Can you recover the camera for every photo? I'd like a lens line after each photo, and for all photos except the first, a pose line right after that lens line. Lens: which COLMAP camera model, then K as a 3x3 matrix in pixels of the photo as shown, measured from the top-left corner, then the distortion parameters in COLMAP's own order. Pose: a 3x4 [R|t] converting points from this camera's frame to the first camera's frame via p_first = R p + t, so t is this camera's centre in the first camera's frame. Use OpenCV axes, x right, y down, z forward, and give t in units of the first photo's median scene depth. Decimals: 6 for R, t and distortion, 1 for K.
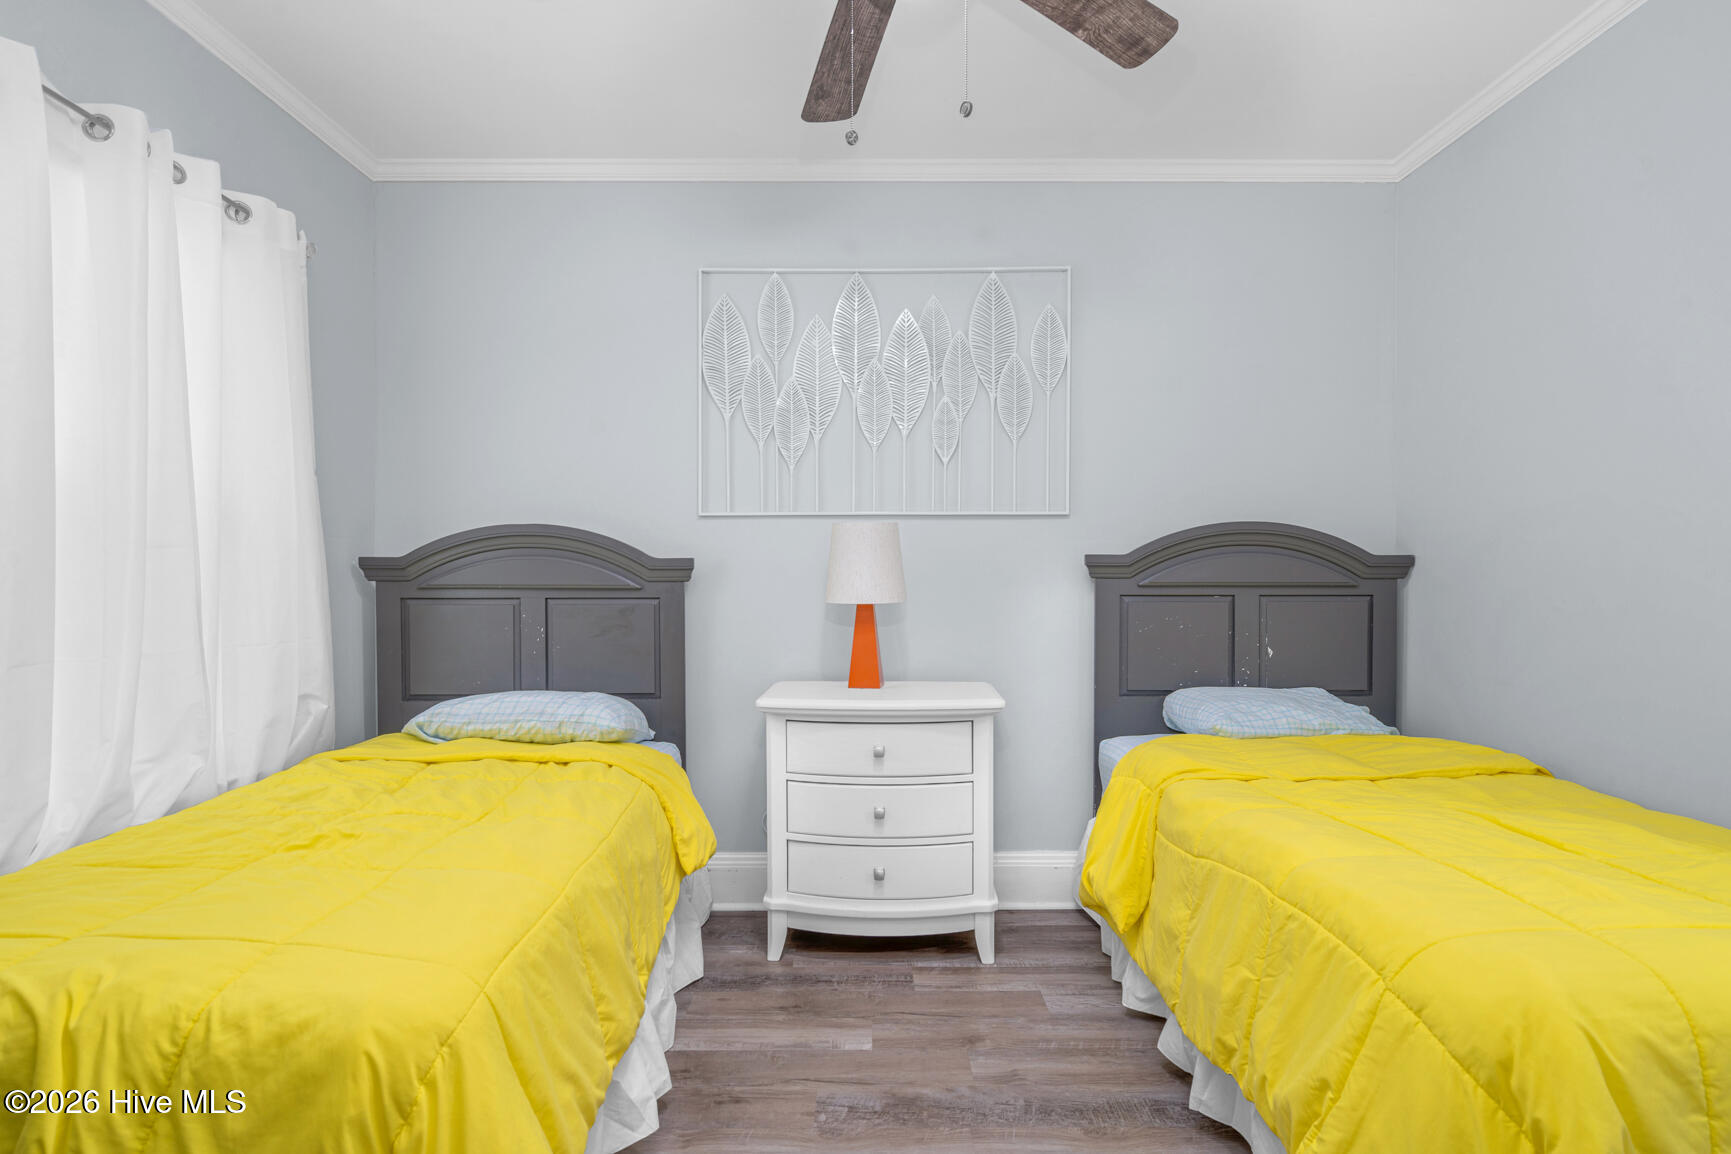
lens RADIAL K [[913.3, 0, 865.5], [0, 913.3, 577.0], [0, 0, 1]] dist [-0.003077, -0.000423]
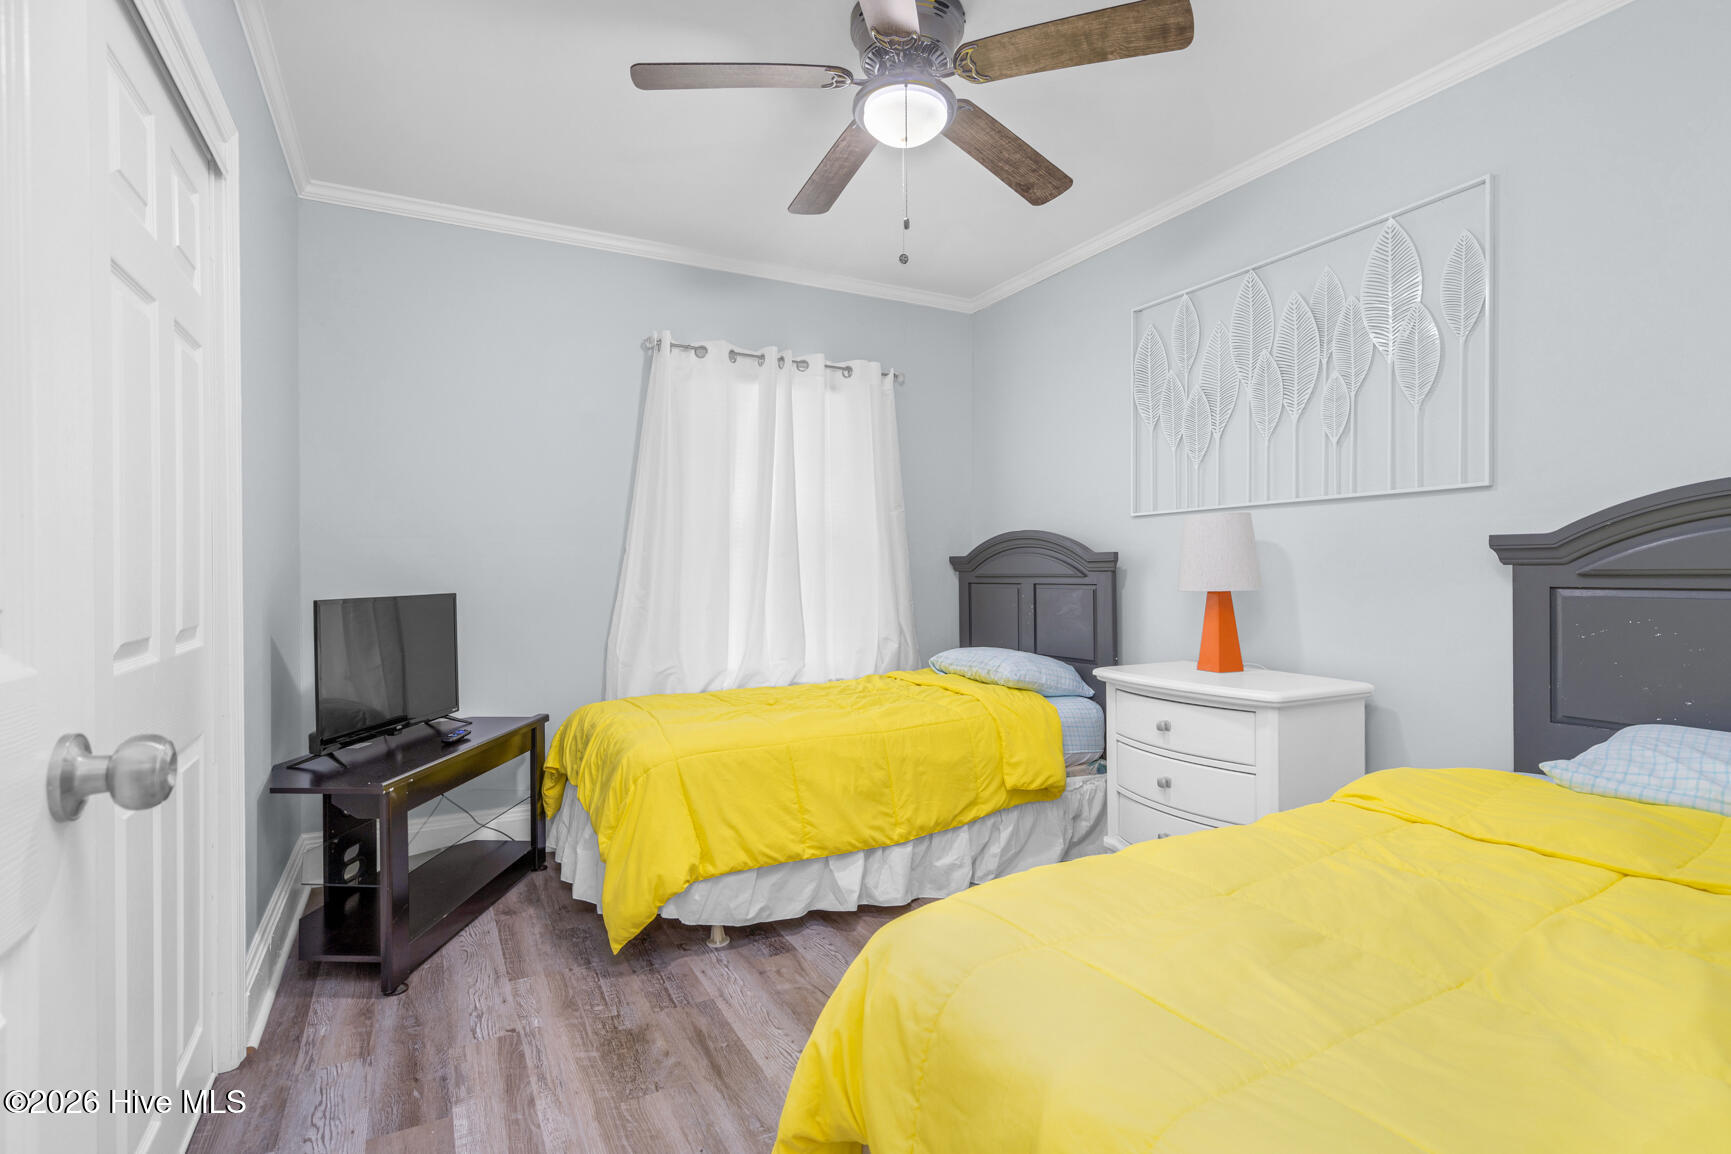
lens RADIAL K [[813.3, 0, 863.4], [0, 813.3, 567.2], [0, 0, 1]] dist [-0.003044, 0.000090]
pose [[0.478632, -0.008525, -0.877974, 0.605161], [0.006951, 0.999958, -0.005920, 0.003265], [0.877988, -0.003269, 0.478672, 0.187576]]
